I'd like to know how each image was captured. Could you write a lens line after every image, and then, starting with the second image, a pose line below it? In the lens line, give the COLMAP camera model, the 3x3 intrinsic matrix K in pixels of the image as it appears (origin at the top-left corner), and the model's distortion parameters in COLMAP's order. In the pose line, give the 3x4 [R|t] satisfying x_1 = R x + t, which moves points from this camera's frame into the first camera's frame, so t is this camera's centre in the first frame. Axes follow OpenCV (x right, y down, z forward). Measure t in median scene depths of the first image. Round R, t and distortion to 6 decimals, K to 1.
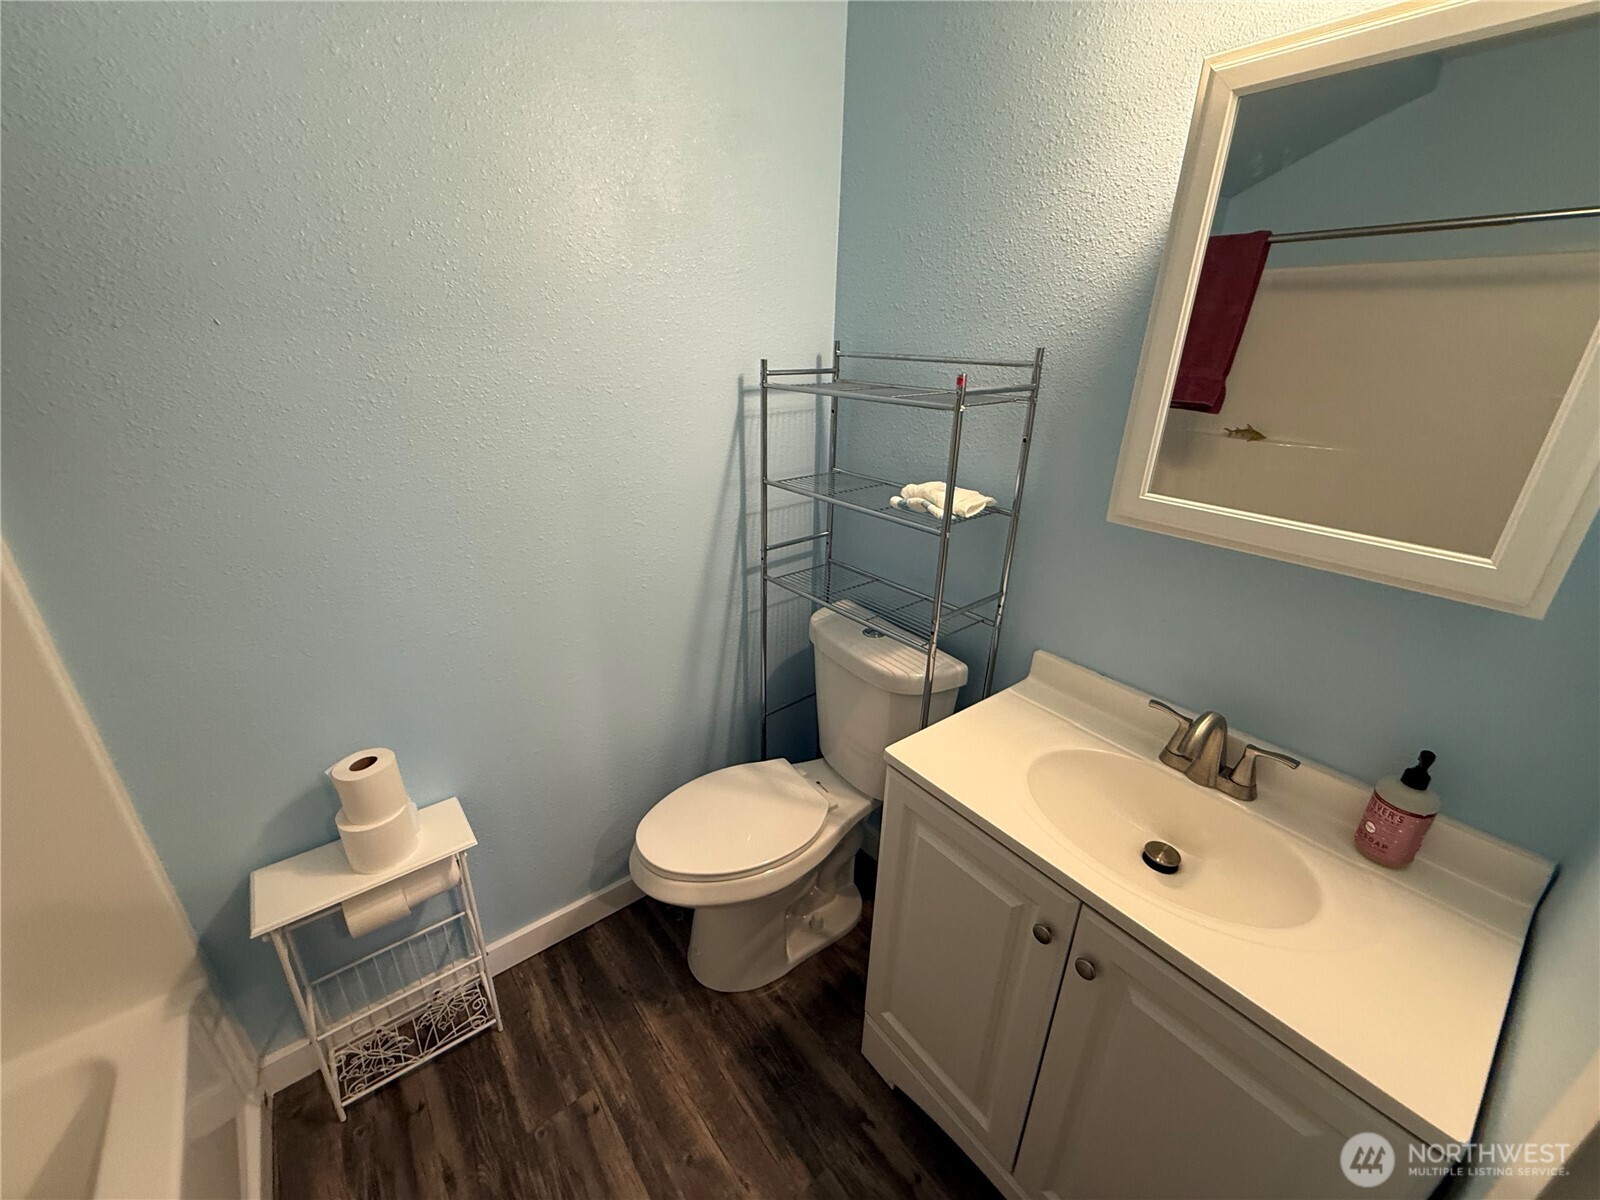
lens RADIAL K [[637.9, 0, 791.0], [0, 637.9, 602.2], [0, 0, 1]] dist [0.001067, 0.000431]
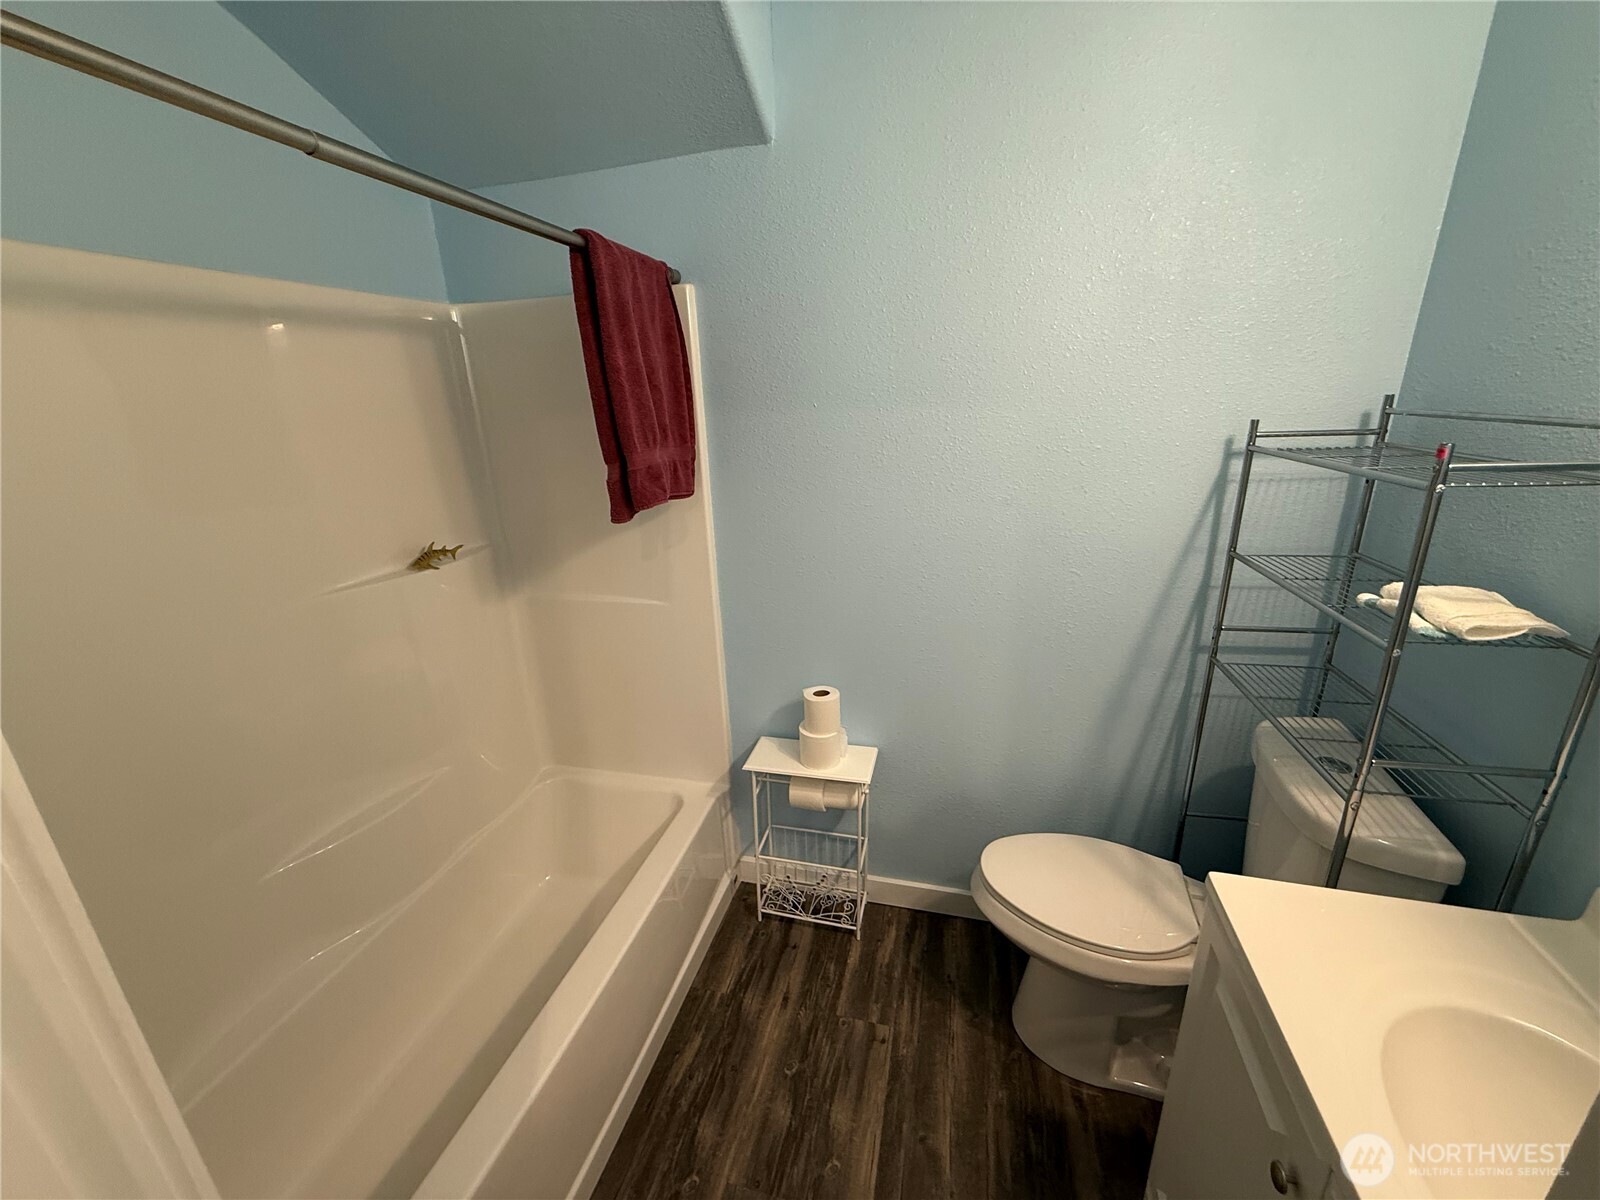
lens RADIAL K [[637.9, 0, 797.3], [0, 637.9, 603.1], [0, 0, 1]] dist [0.001067, 0.000431]
pose [[0.604306, 0.211371, -0.768203, 0.312745], [-0.262850, 0.963078, 0.058220, -0.015957], [0.752146, 0.166740, 0.637553, -0.012218]]
